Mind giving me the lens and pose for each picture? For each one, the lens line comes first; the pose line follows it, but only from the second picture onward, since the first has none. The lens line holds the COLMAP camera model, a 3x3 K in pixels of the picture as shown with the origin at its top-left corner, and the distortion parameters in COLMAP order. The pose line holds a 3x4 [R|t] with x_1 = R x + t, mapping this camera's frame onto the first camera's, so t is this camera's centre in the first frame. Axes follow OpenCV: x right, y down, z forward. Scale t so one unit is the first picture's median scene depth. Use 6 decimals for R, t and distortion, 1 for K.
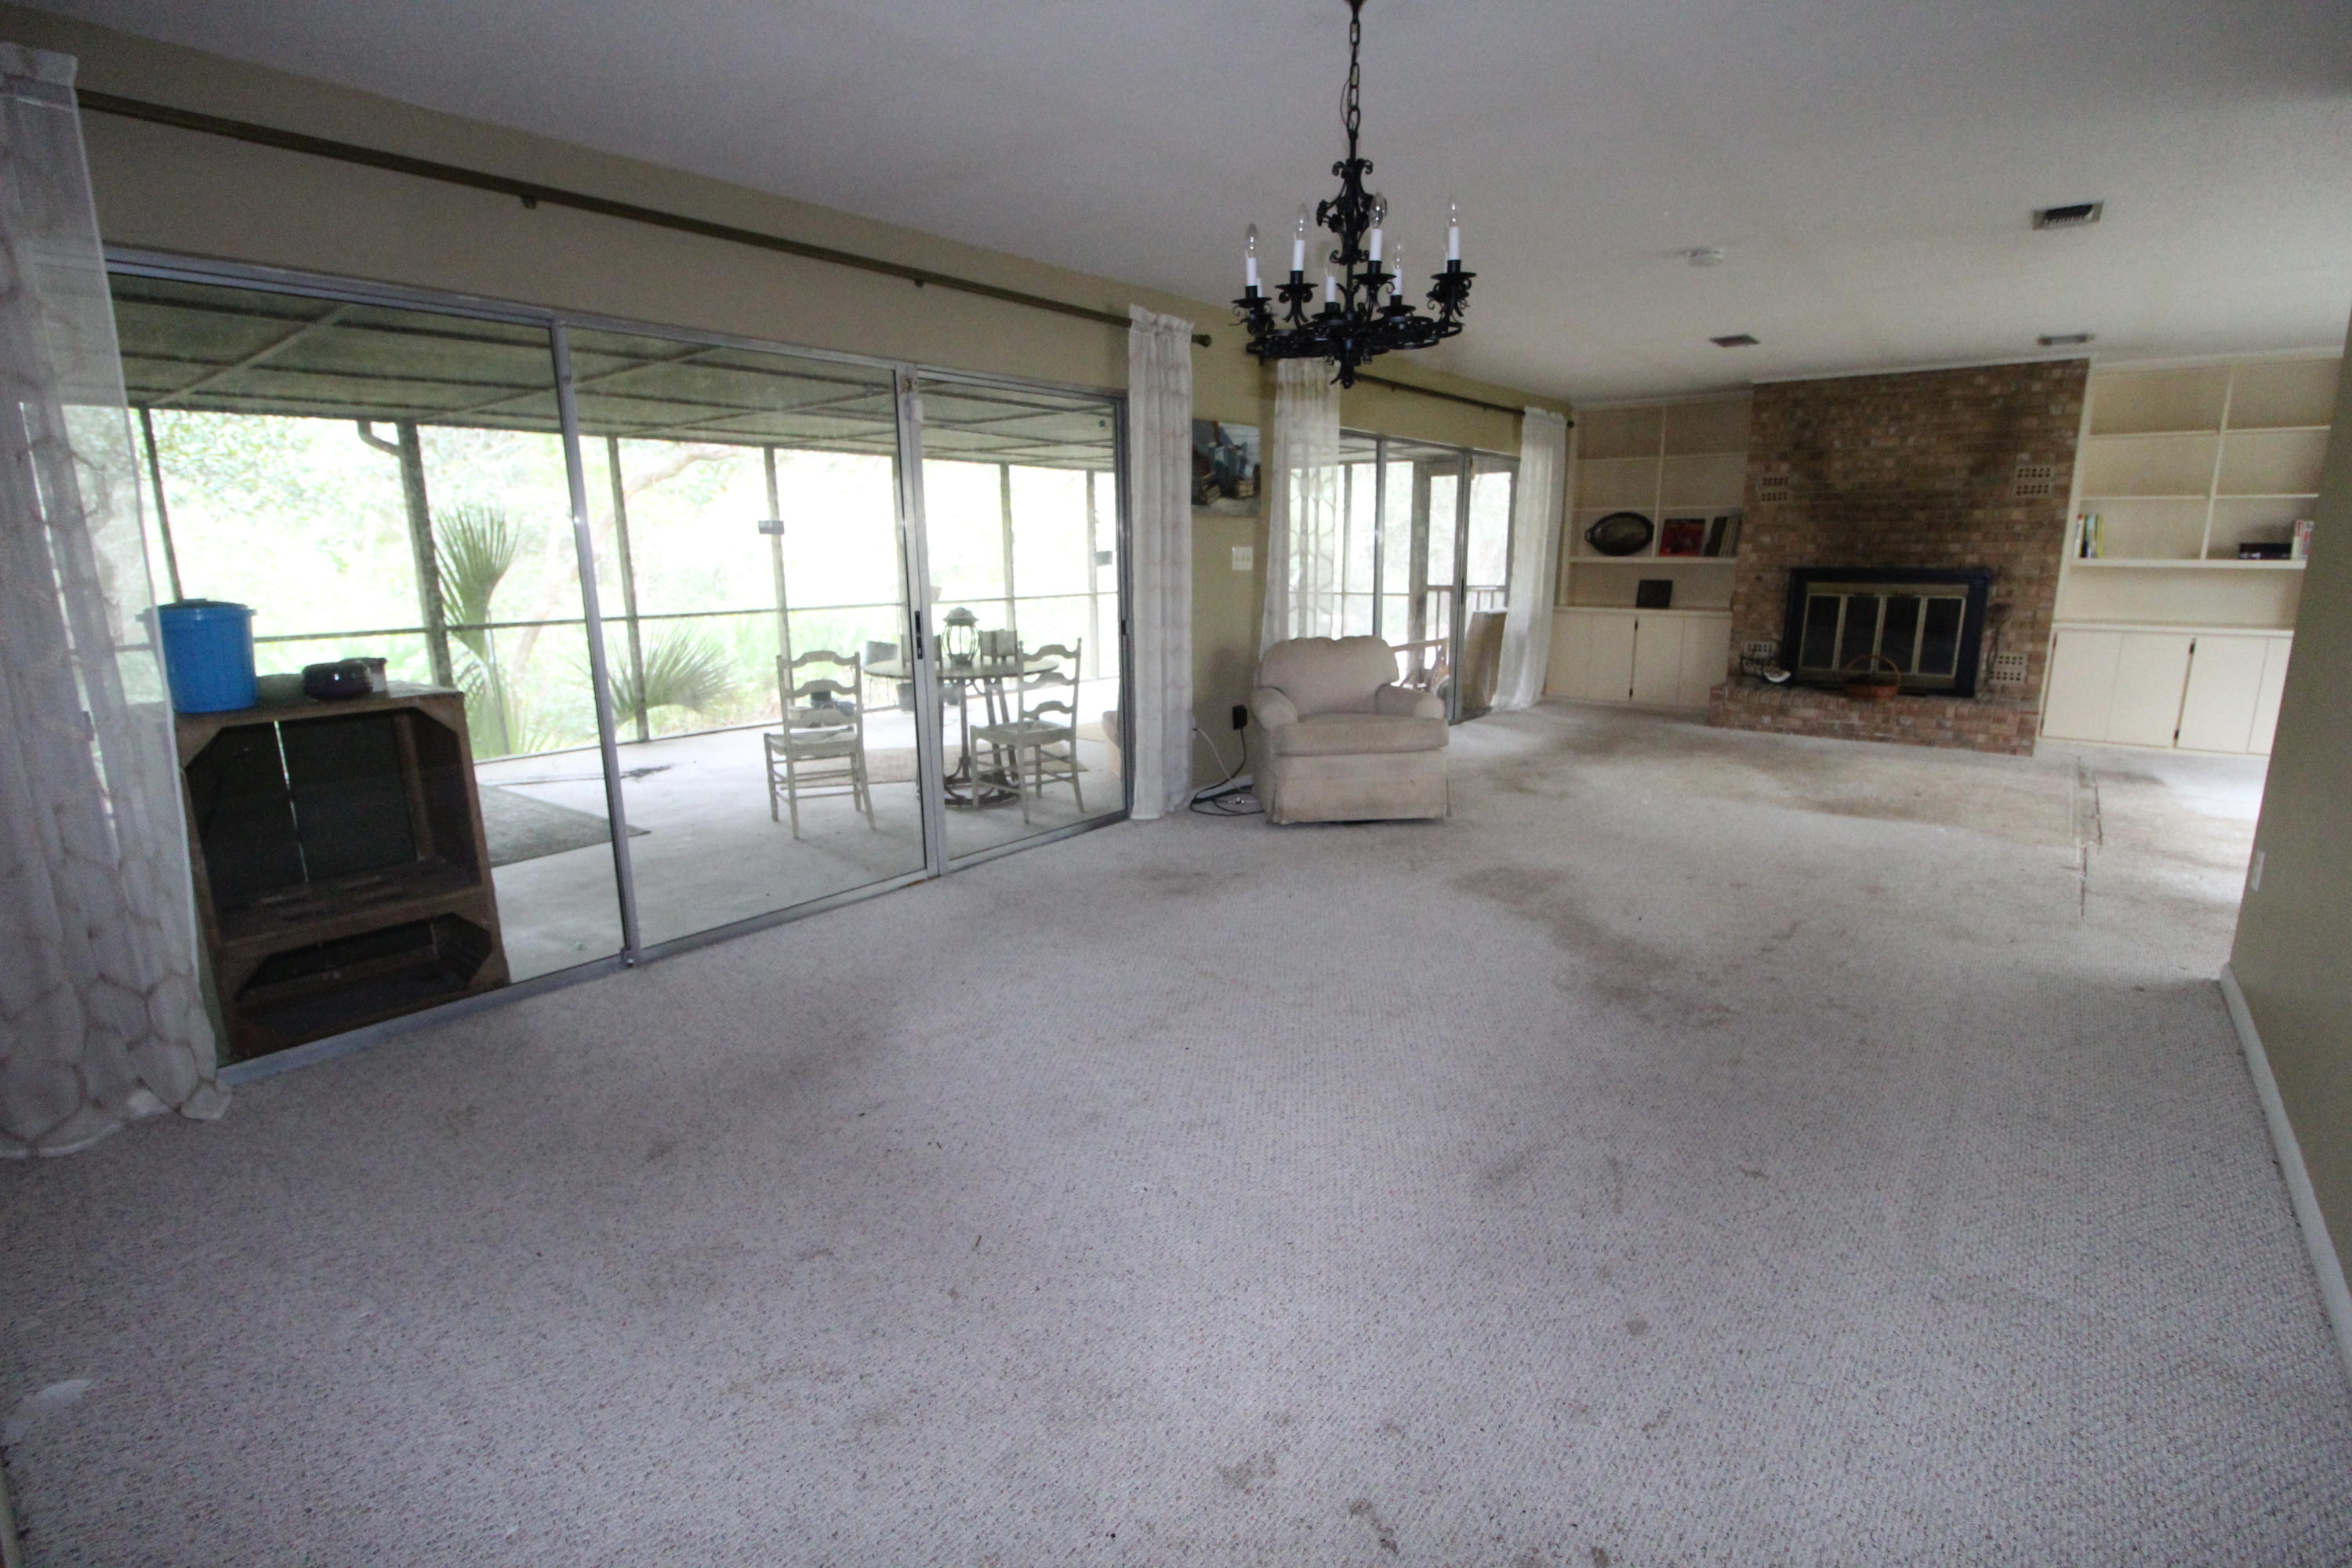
lens RADIAL K [[1099.0, 0, 1183.7], [0, 1099.0, 768.3], [0, 0, 1]] dist [-0.003412, -0.000855]
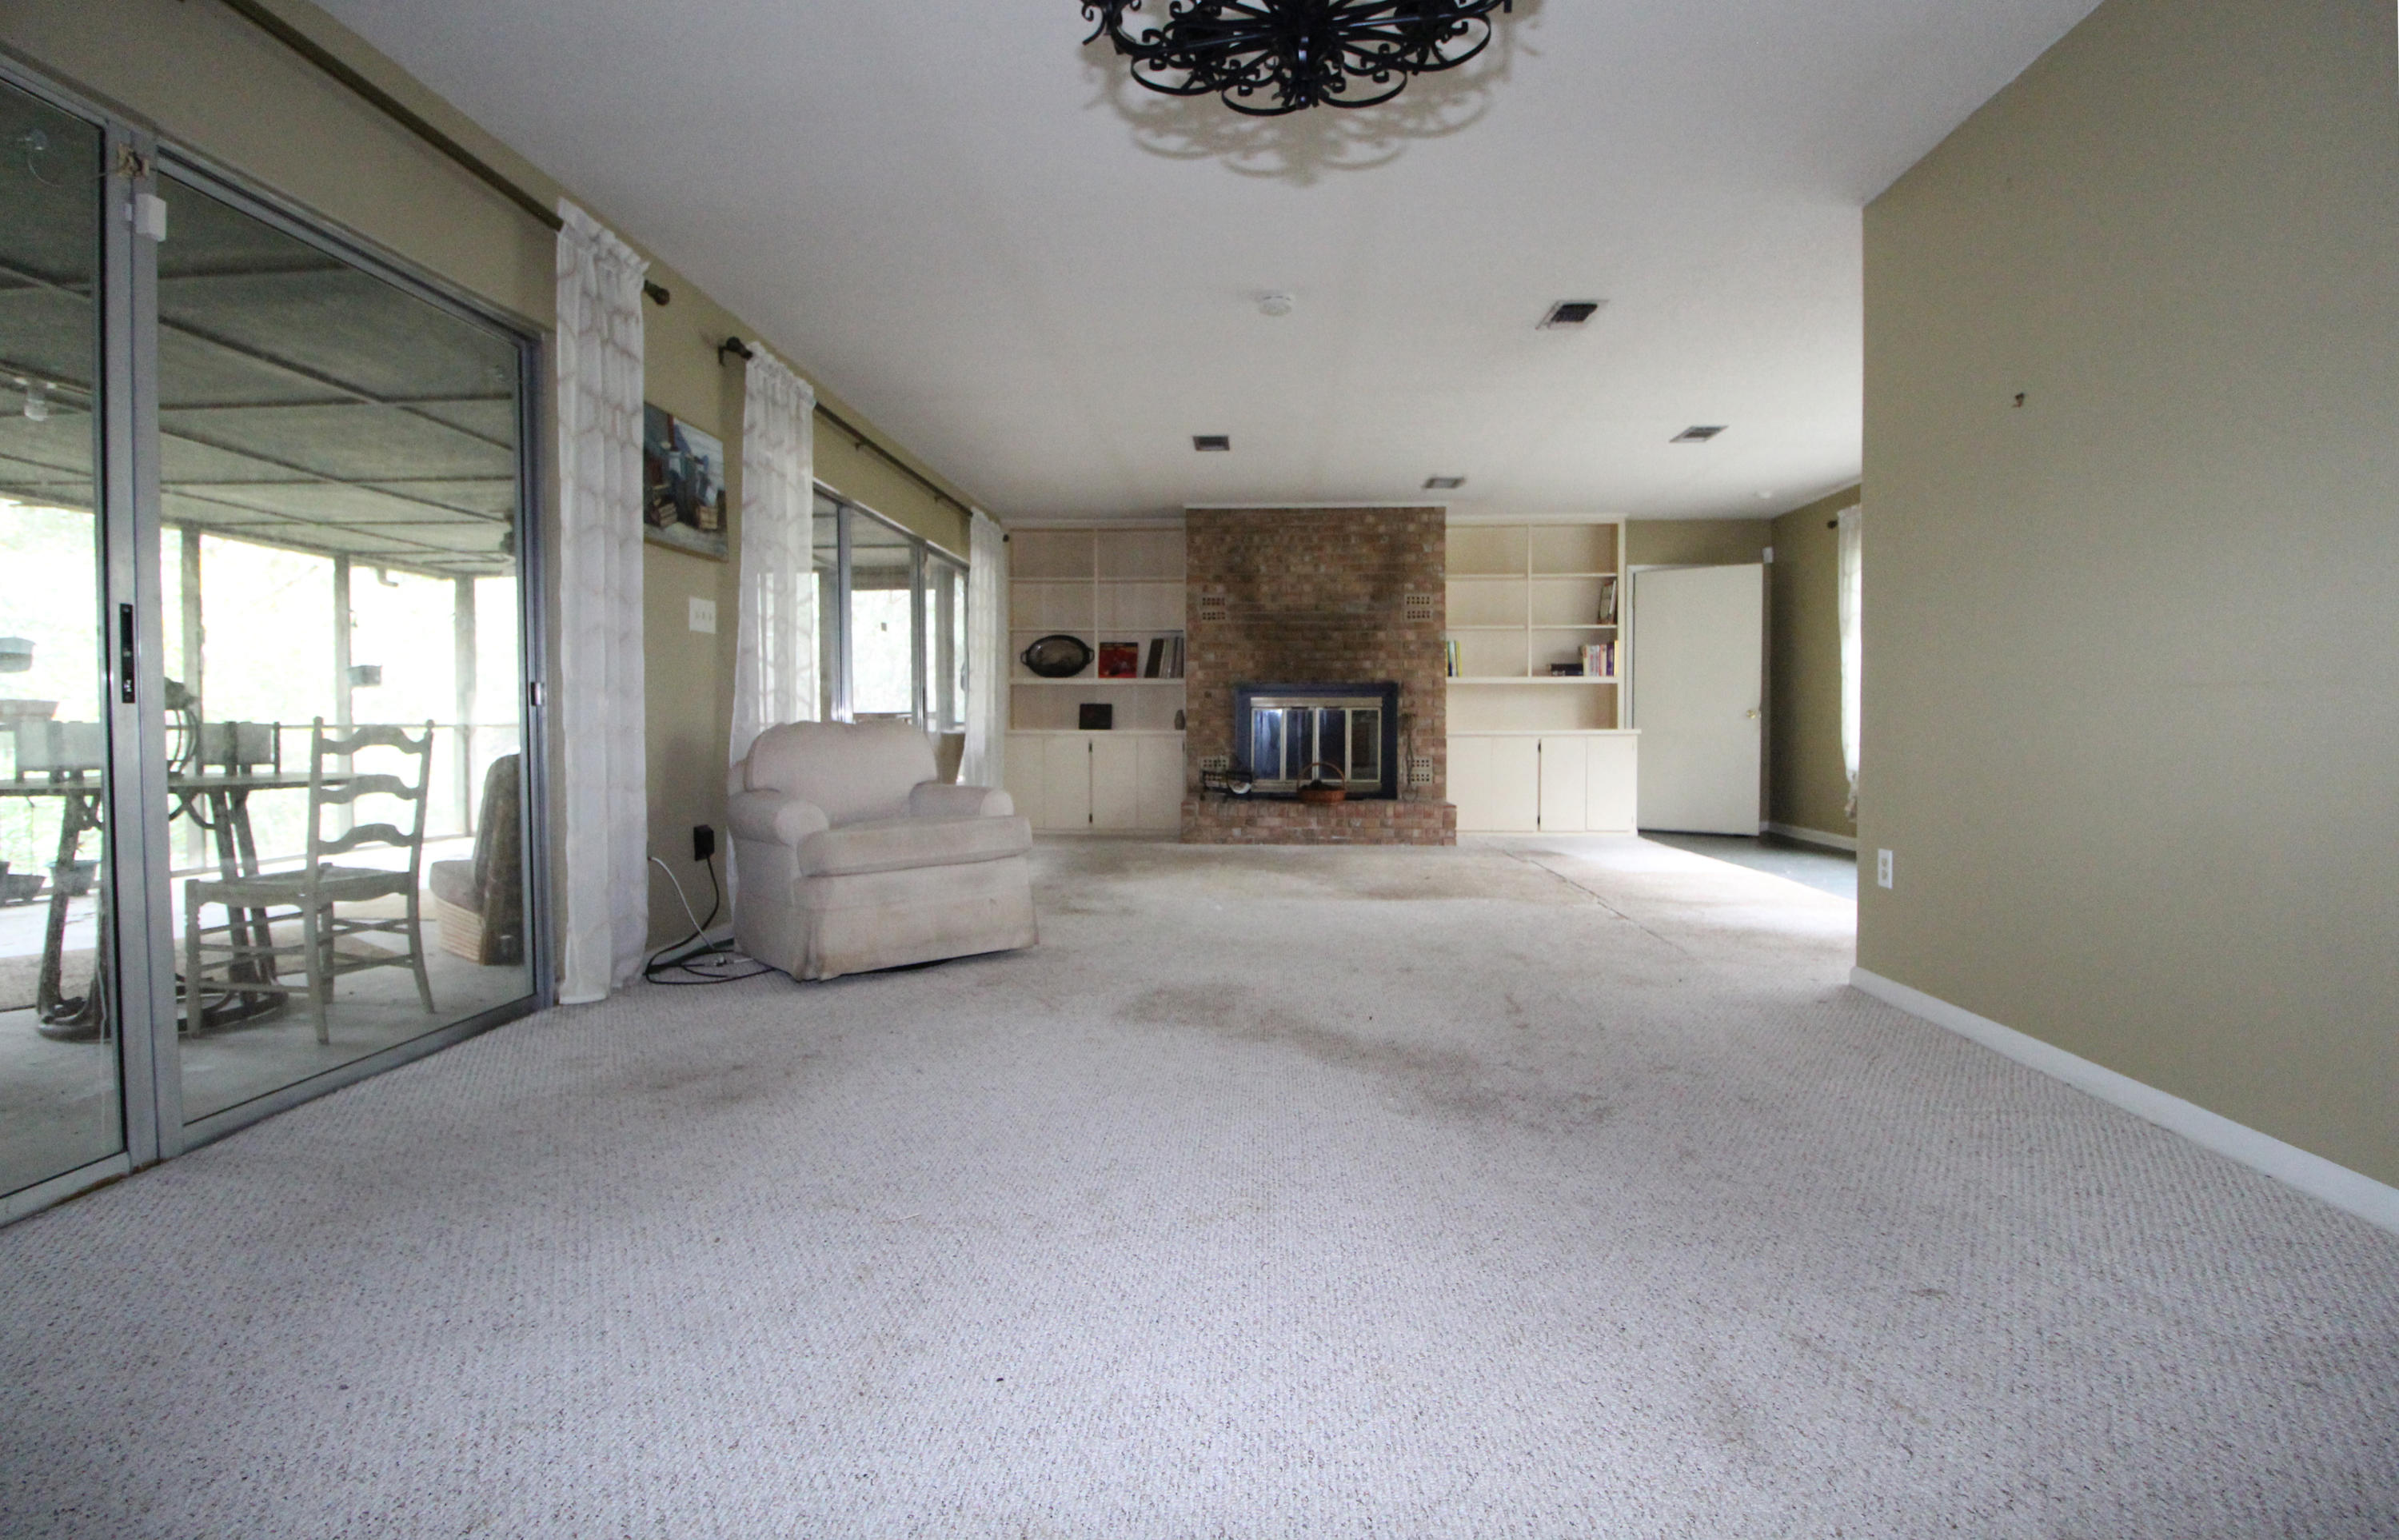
lens RADIAL K [[1128.1, 0, 1216.6], [0, 1128.1, 739.1], [0, 0, 1]] dist [-0.004584, -0.002171]
pose [[0.810006, -0.002013, 0.586419, -0.104709], [0.111757, 0.982197, -0.150995, 0.033148], [-0.575675, 0.187843, 0.795810, 0.253221]]
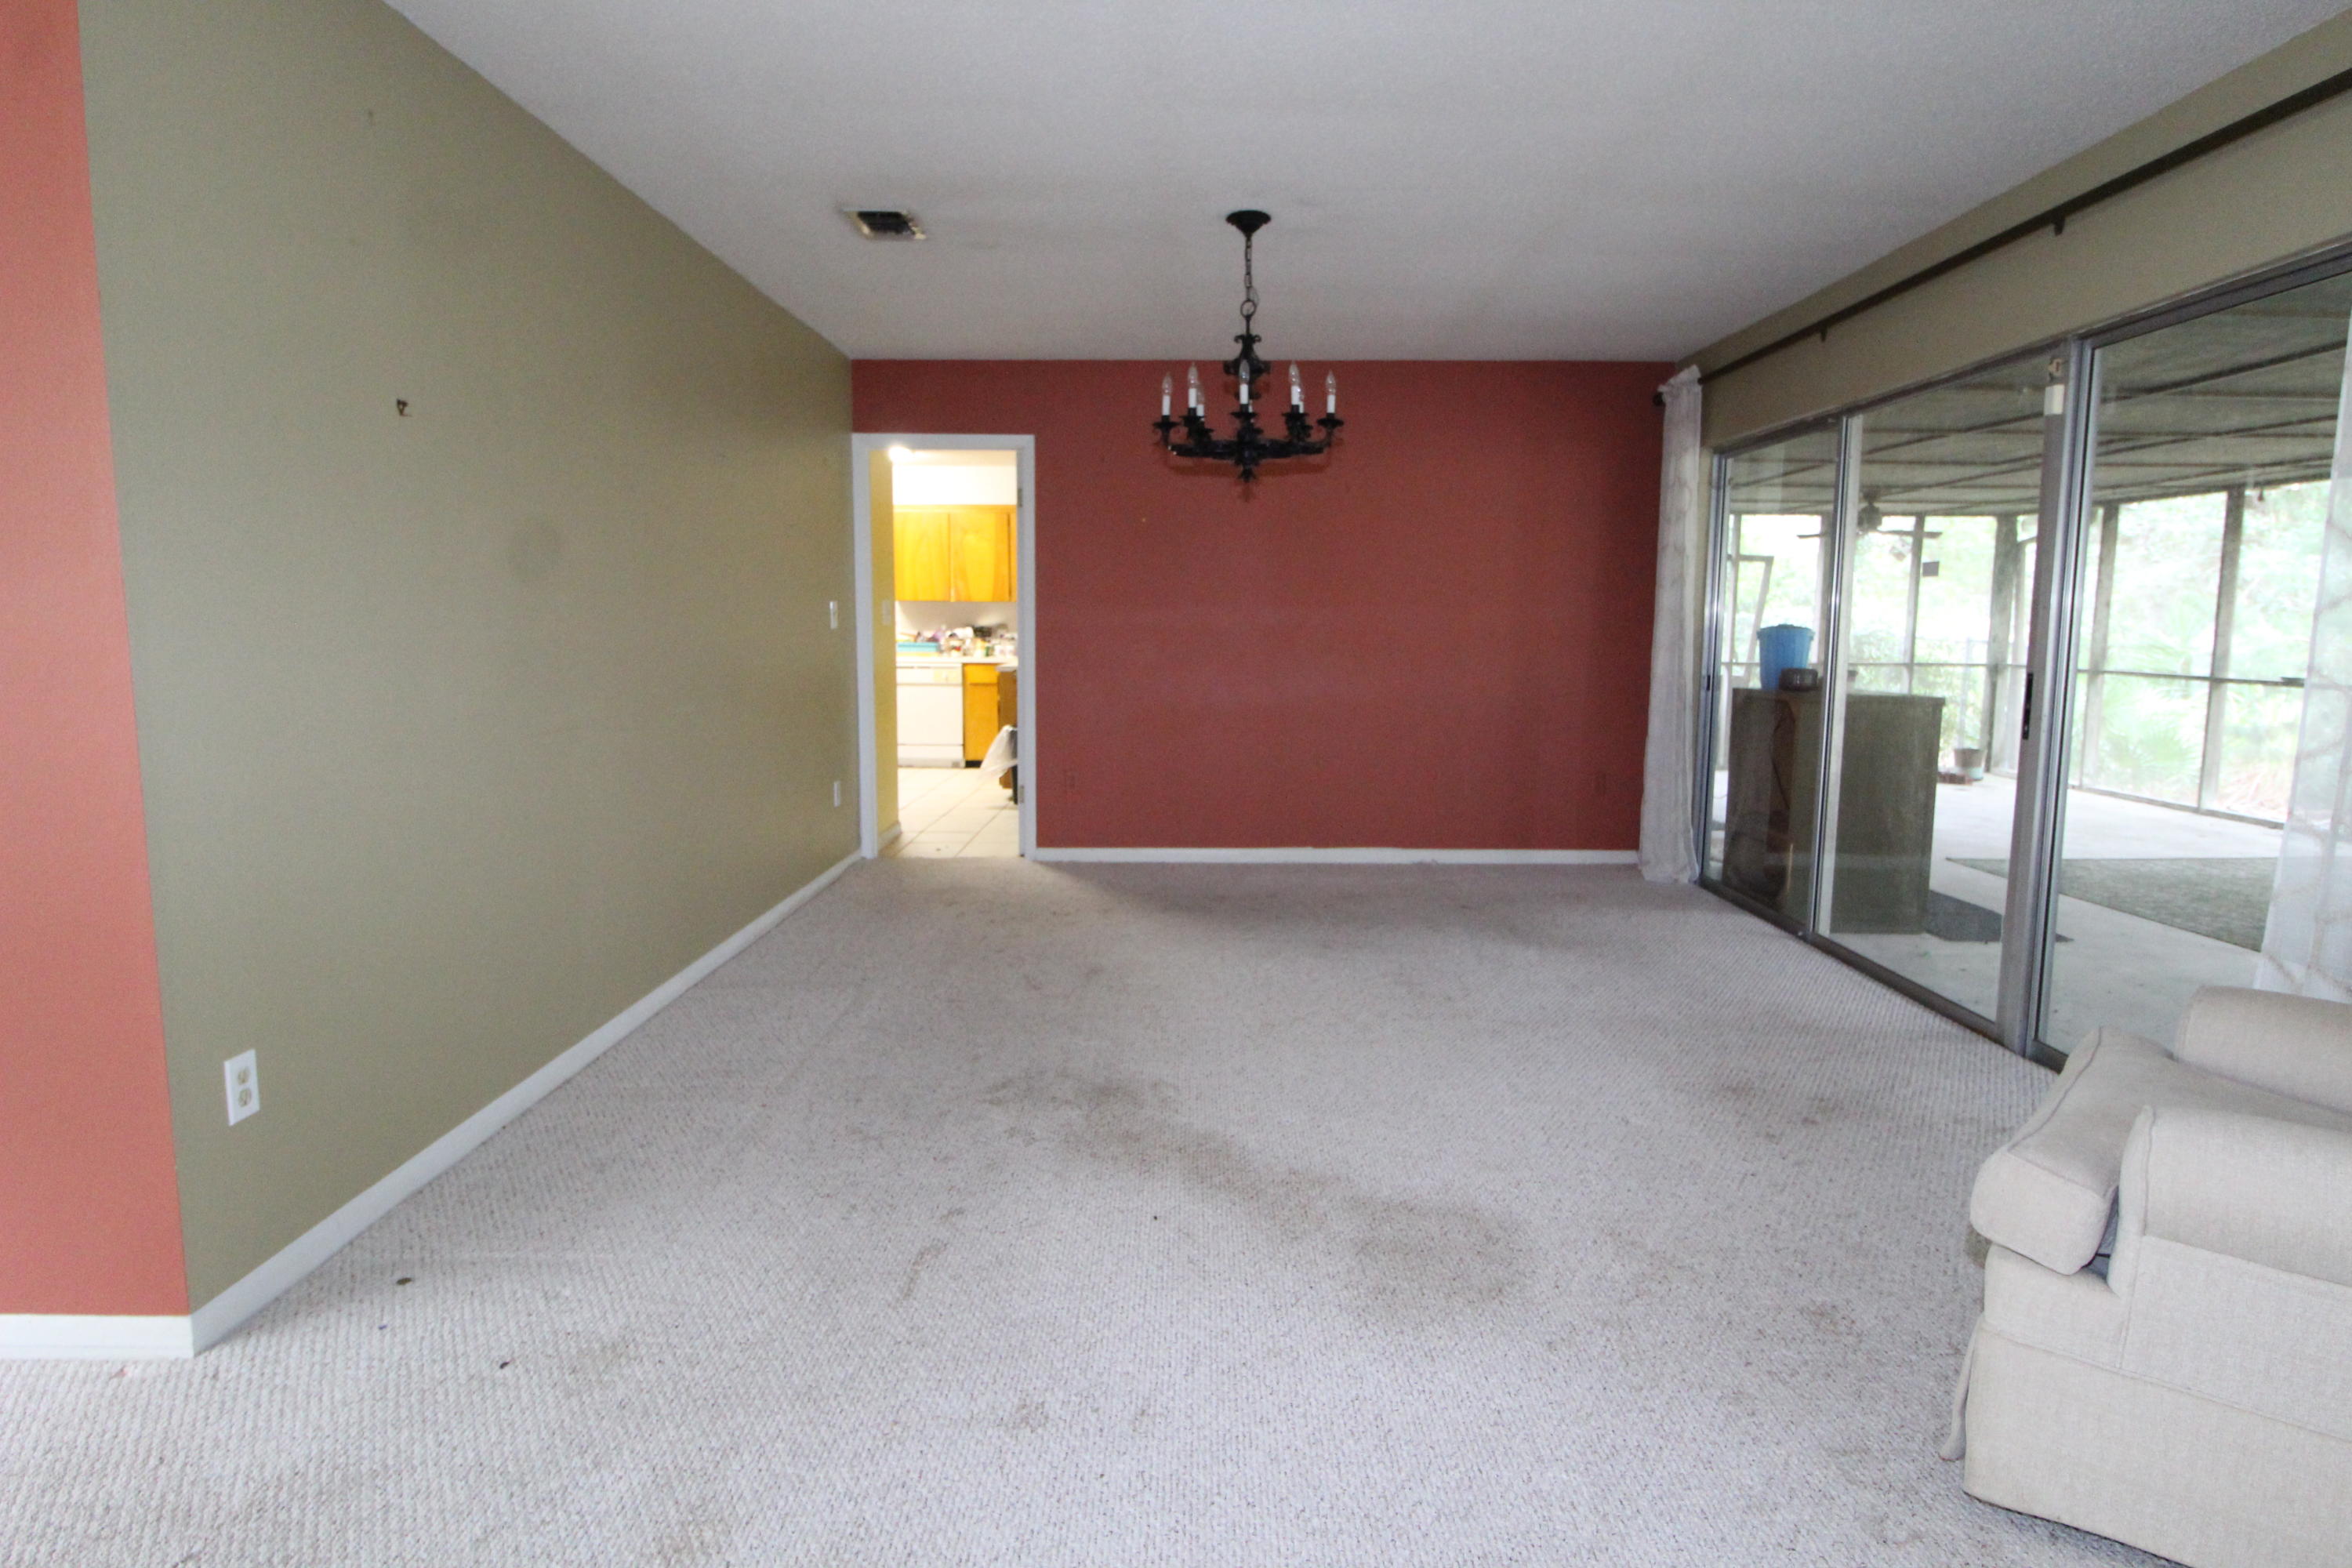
lens RADIAL K [[1290.2, 0, 1180.9], [0, 1290.2, 788.4], [0, 0, 1]] dist [-0.006667, -0.000391]
pose [[-0.785794, 0.078932, -0.613431, 0.539190], [-0.122200, 0.952457, 0.279092, -0.177763], [0.606296, 0.294270, -0.738790, 0.970527]]
